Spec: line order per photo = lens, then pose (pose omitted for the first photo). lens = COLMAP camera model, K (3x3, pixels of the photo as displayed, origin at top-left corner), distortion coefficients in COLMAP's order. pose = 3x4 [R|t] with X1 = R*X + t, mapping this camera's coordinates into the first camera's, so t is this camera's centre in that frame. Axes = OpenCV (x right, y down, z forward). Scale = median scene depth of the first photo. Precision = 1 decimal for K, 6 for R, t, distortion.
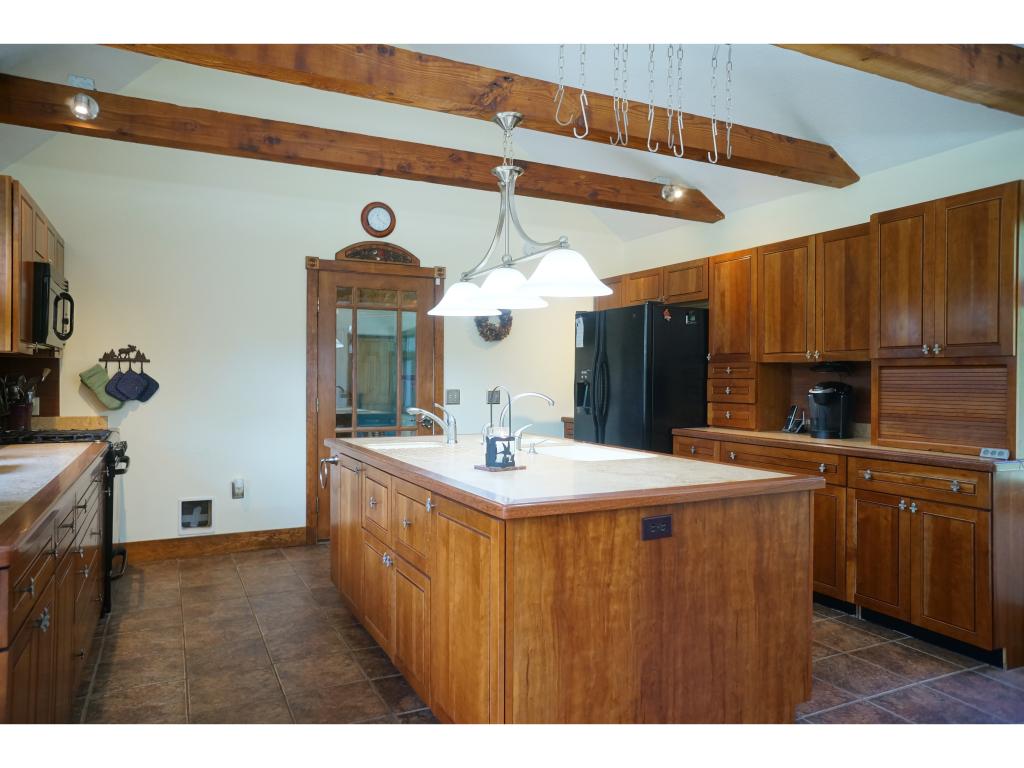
lens RADIAL K [[696.0, 0, 514.2], [0, 696.0, 385.1], [0, 0, 1]] dist [-0.044895, 0.051579]
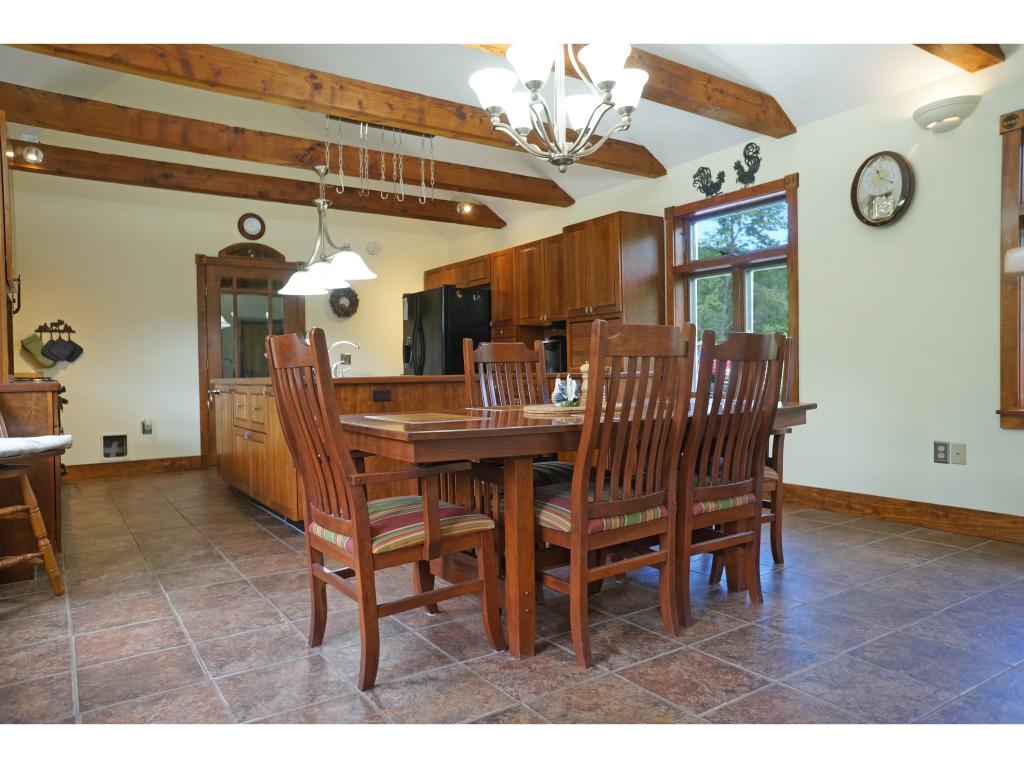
lens RADIAL K [[696.0, 0, 516.4], [0, 696.0, 384.3], [0, 0, 1]] dist [-0.044895, 0.051579]
pose [[0.991401, -0.024620, 0.128520, 0.152859], [0.023538, 0.999674, 0.009934, 0.075390], [-0.128723, -0.006823, 0.991657, -0.452693]]
